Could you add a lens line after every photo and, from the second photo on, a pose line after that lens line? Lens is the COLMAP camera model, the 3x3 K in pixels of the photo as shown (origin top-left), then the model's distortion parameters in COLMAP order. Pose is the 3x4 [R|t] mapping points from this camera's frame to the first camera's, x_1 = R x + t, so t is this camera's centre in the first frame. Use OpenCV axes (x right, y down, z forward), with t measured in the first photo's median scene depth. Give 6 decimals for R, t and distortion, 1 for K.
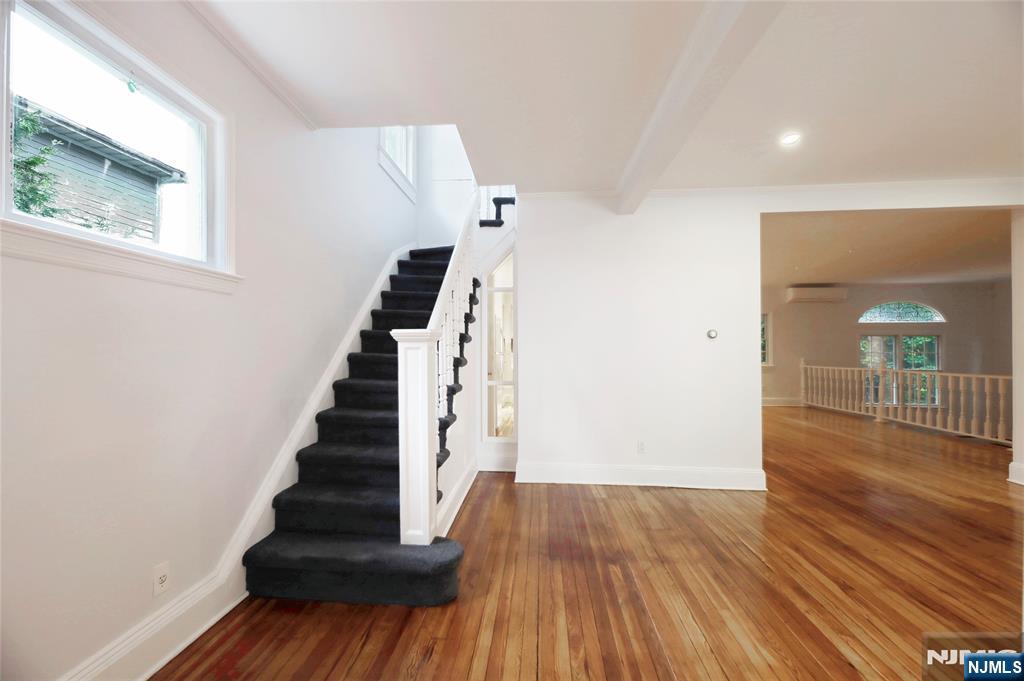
lens RADIAL K [[408.6, 0, 512.0], [0, 408.6, 340.5], [0, 0, 1]] dist [0.000828, -0.000029]
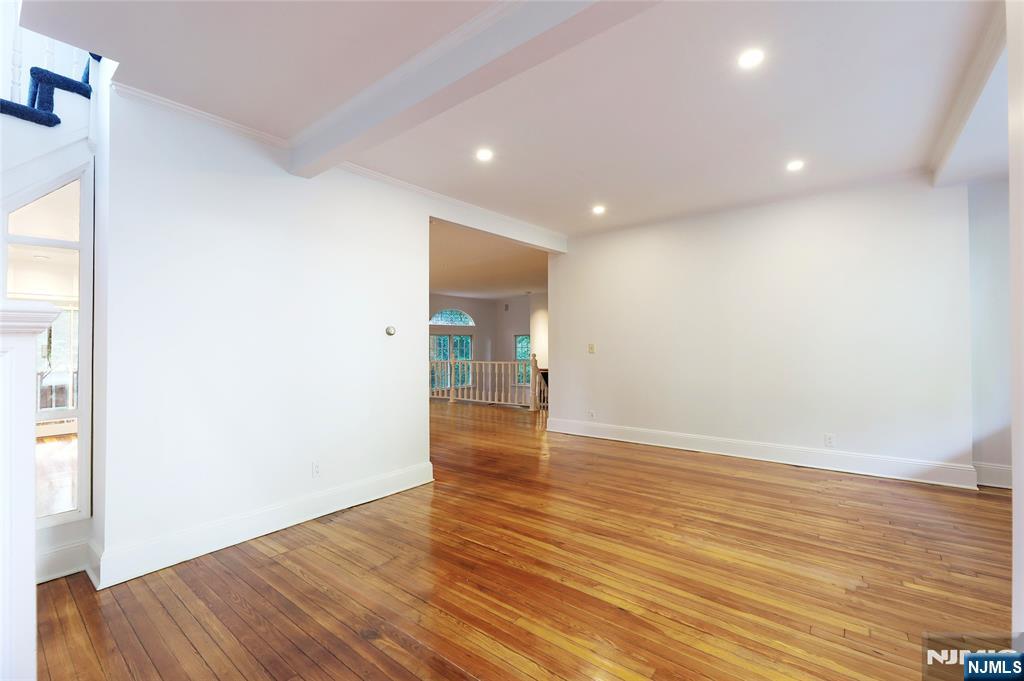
lens RADIAL K [[416.0, 0, 512.0], [0, 416.0, 340.5], [0, 0, 1]] dist [-0.001135, -0.000332]
pose [[0.580853, -0.004033, 0.813998, -0.140036], [0.000264, 0.999989, 0.004766, -0.000361], [-0.814008, -0.002554, 0.580848, 0.222027]]
